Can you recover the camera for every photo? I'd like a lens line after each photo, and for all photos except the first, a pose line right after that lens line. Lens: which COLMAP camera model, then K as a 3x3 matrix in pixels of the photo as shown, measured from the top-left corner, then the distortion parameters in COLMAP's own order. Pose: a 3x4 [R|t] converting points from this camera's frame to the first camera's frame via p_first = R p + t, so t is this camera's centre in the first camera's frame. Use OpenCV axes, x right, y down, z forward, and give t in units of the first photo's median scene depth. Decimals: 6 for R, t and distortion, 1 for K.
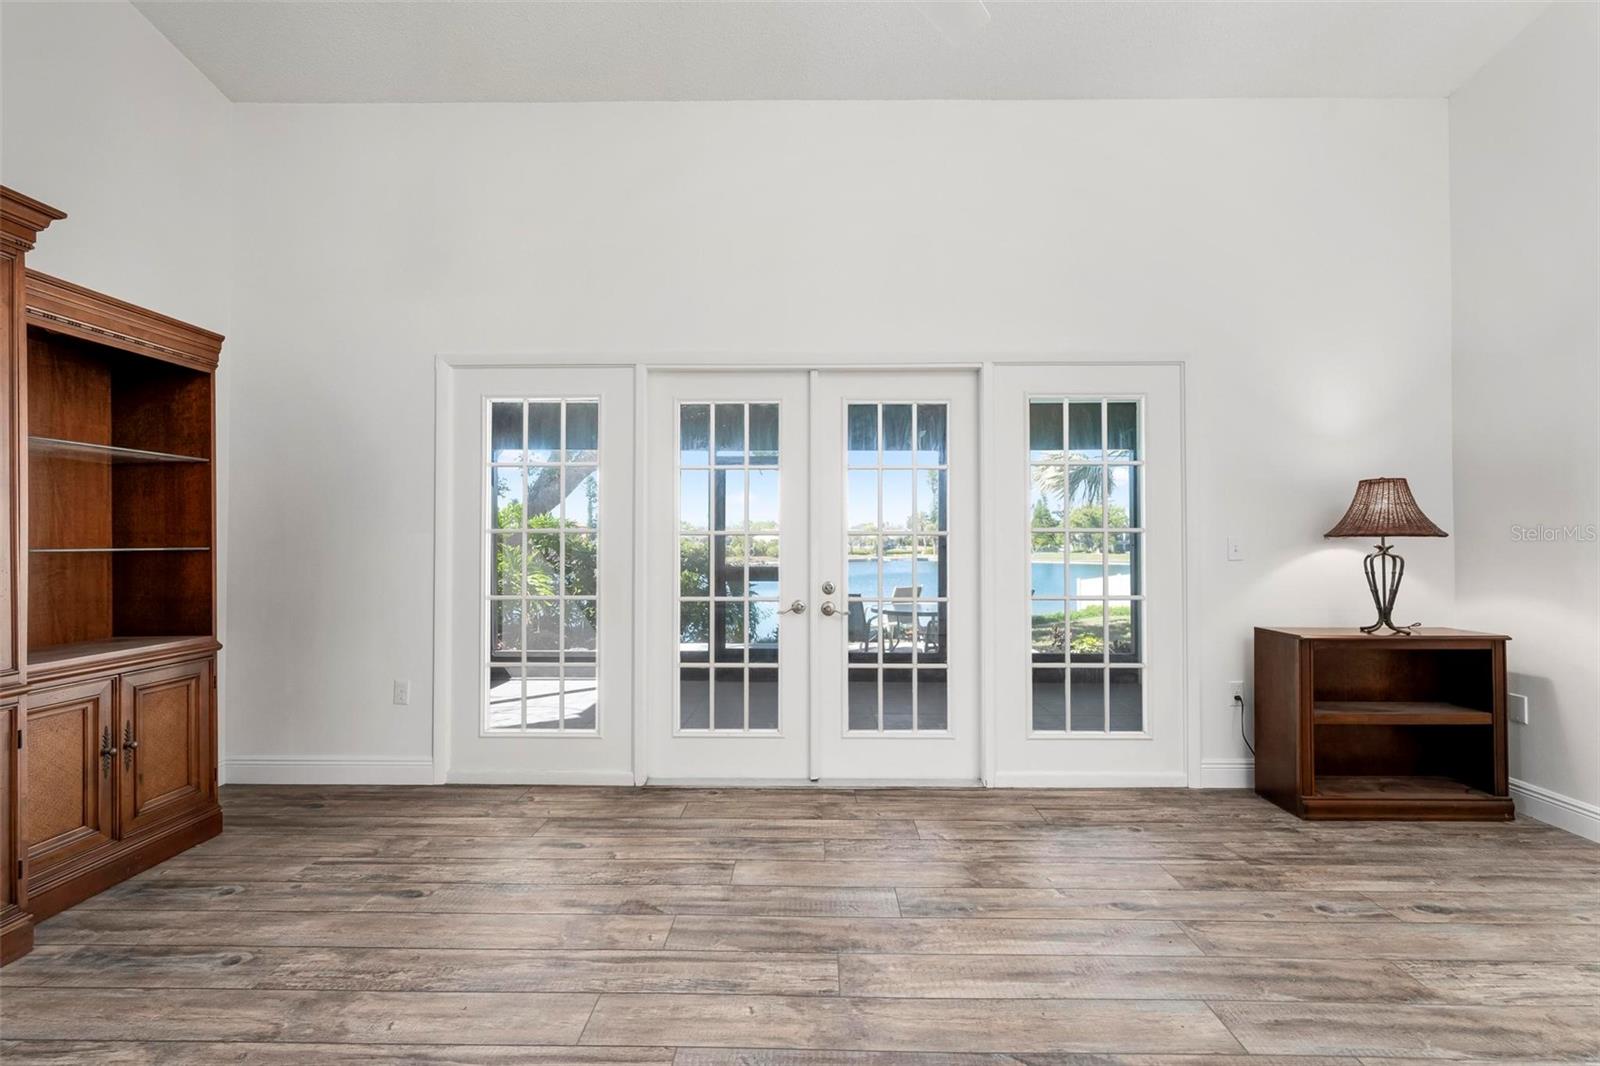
lens RADIAL K [[668.5, 0, 810.3], [0, 668.5, 531.0], [0, 0, 1]] dist [-0.001554, 0.000318]
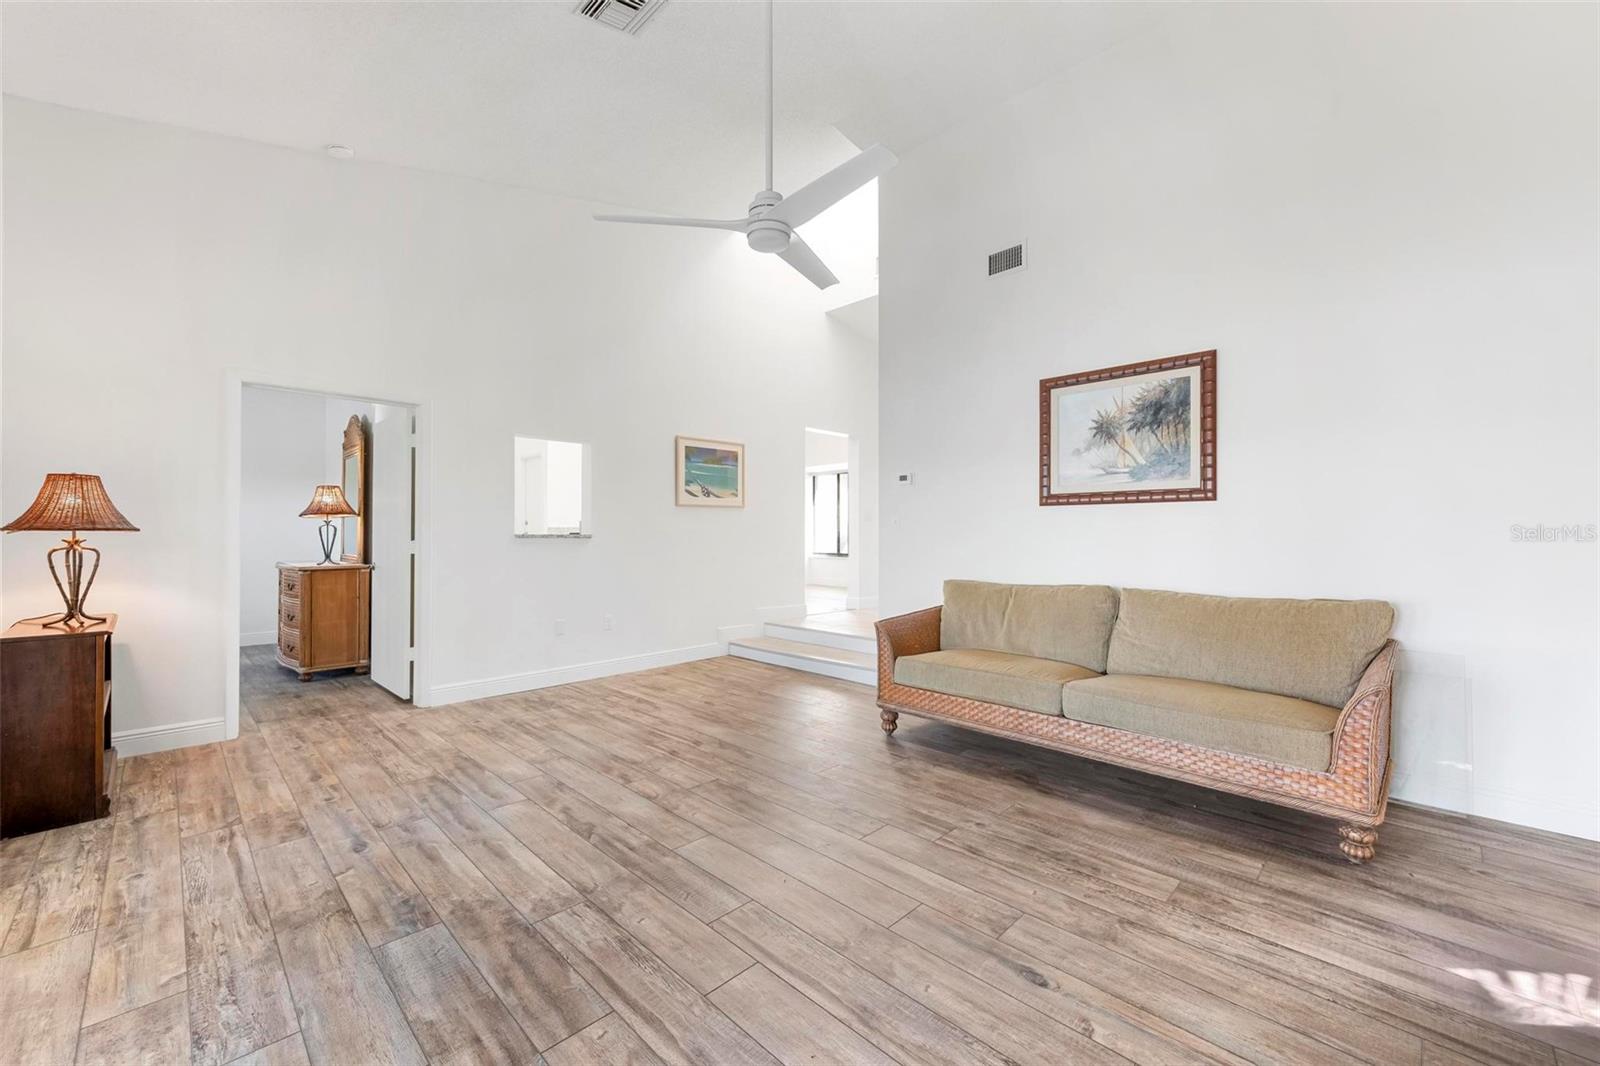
lens RADIAL K [[623.1, 0, 785.5], [0, 623.1, 533.8], [0, 0, 1]] dist [0.001072, 0.000365]
pose [[-0.697550, 0.003702, 0.716527, -0.623100], [-0.012028, 0.999785, -0.016876, 0.016579], [-0.716435, -0.020390, -0.697356, 0.926255]]
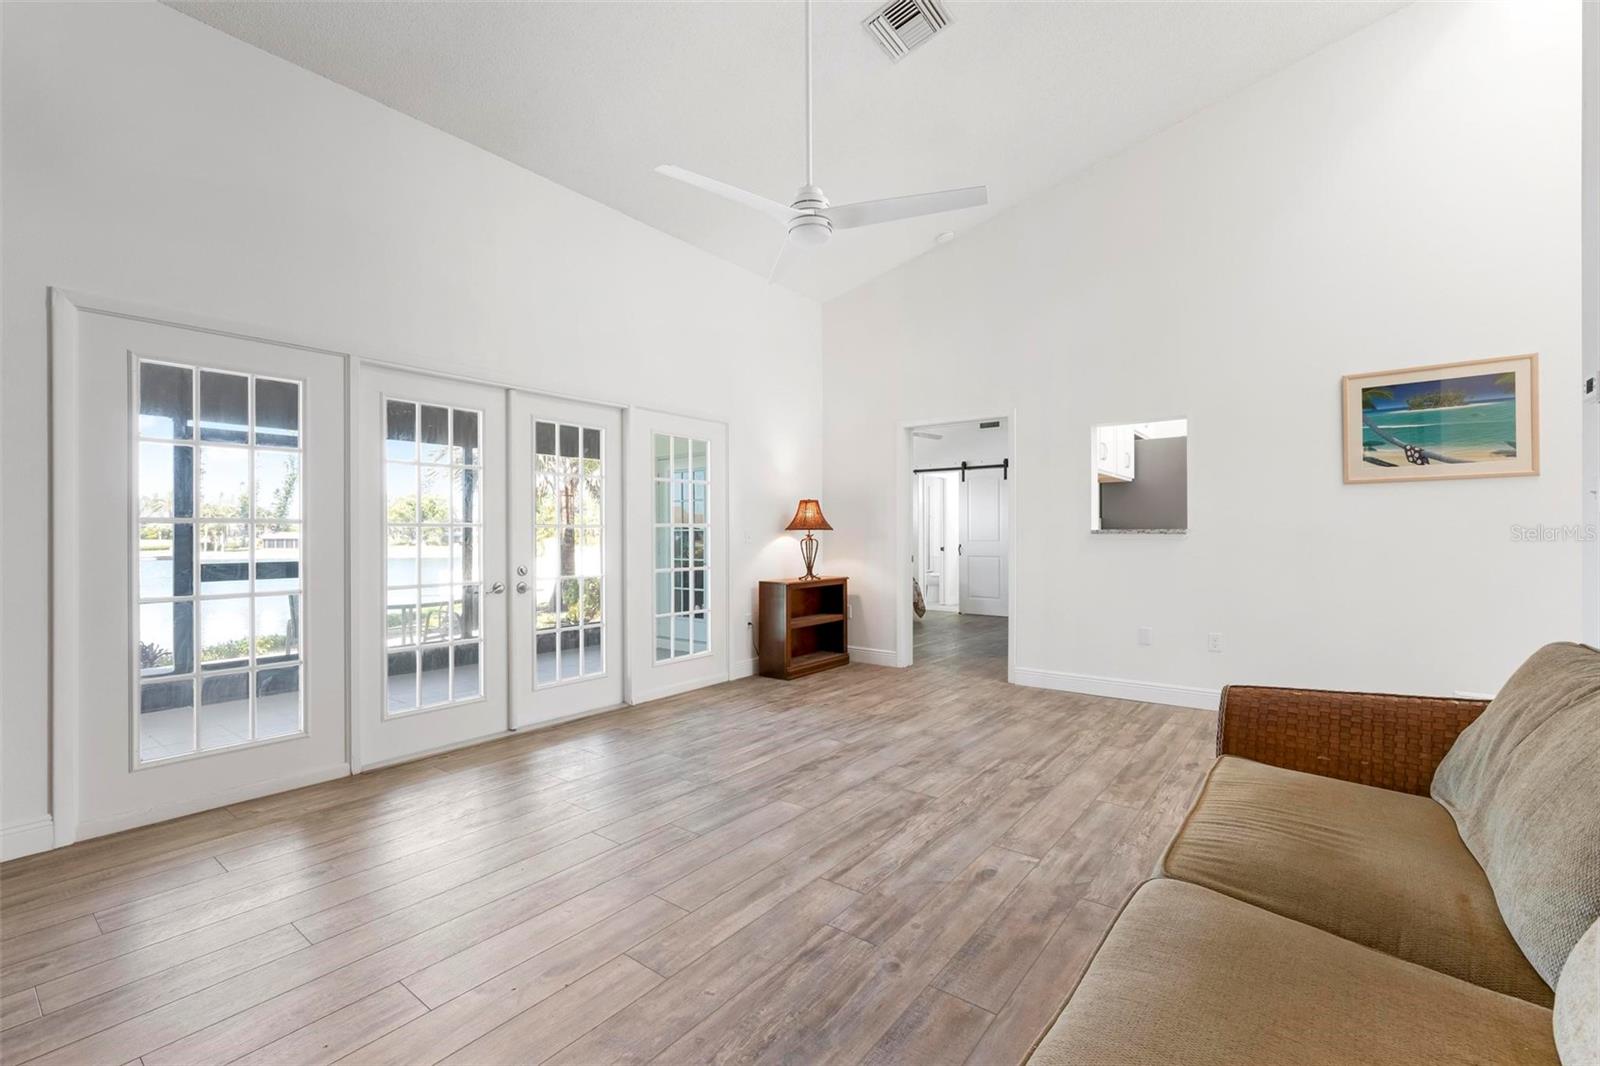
lens RADIAL K [[668.5, 0, 815.5], [0, 668.5, 529.2], [0, 0, 1]] dist [-0.001554, 0.000318]
pose [[0.591962, 0.004178, 0.805955, -0.728210], [-0.011687, 0.999926, 0.003401, -0.000801], [-0.805881, -0.011433, 0.591967, -0.171109]]
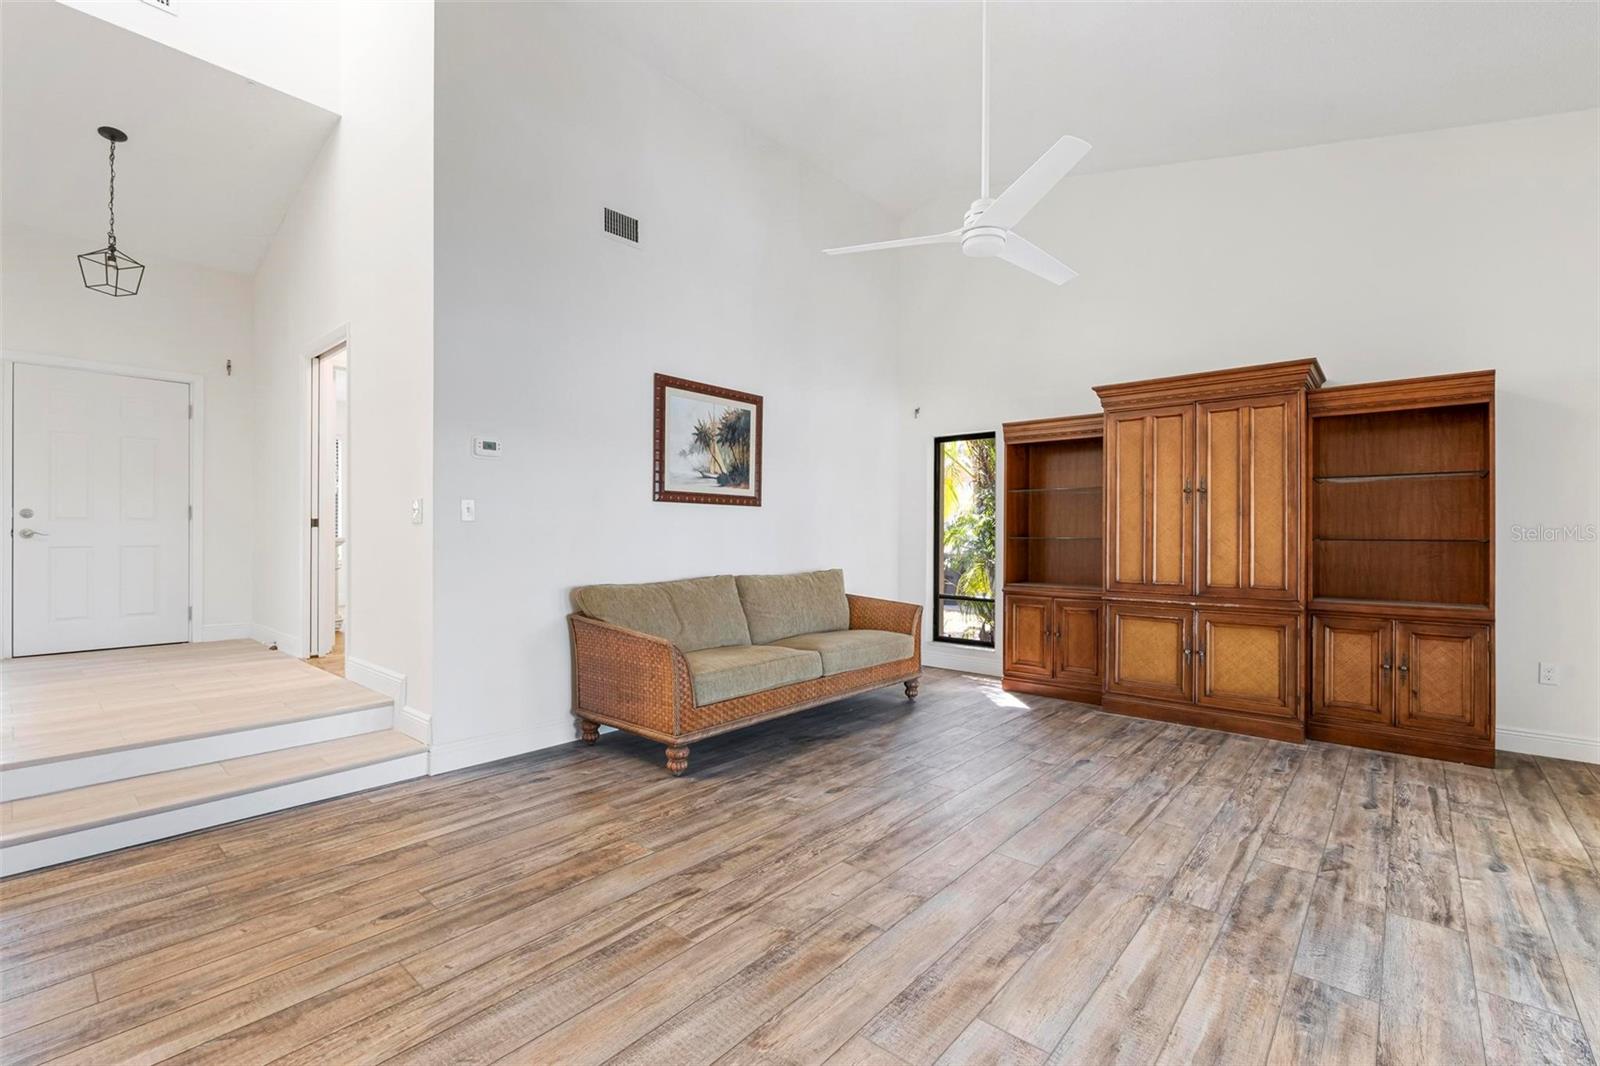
lens RADIAL K [[720.4, 0, 786.1], [0, 720.4, 537.5], [0, 0, 1]] dist [-0.000090, 0.001436]
pose [[-0.662987, 0.003955, -0.748620, 0.908867], [0.009065, 0.999955, -0.002744, 0.009972], [0.748576, -0.008605, -0.662993, 0.816159]]
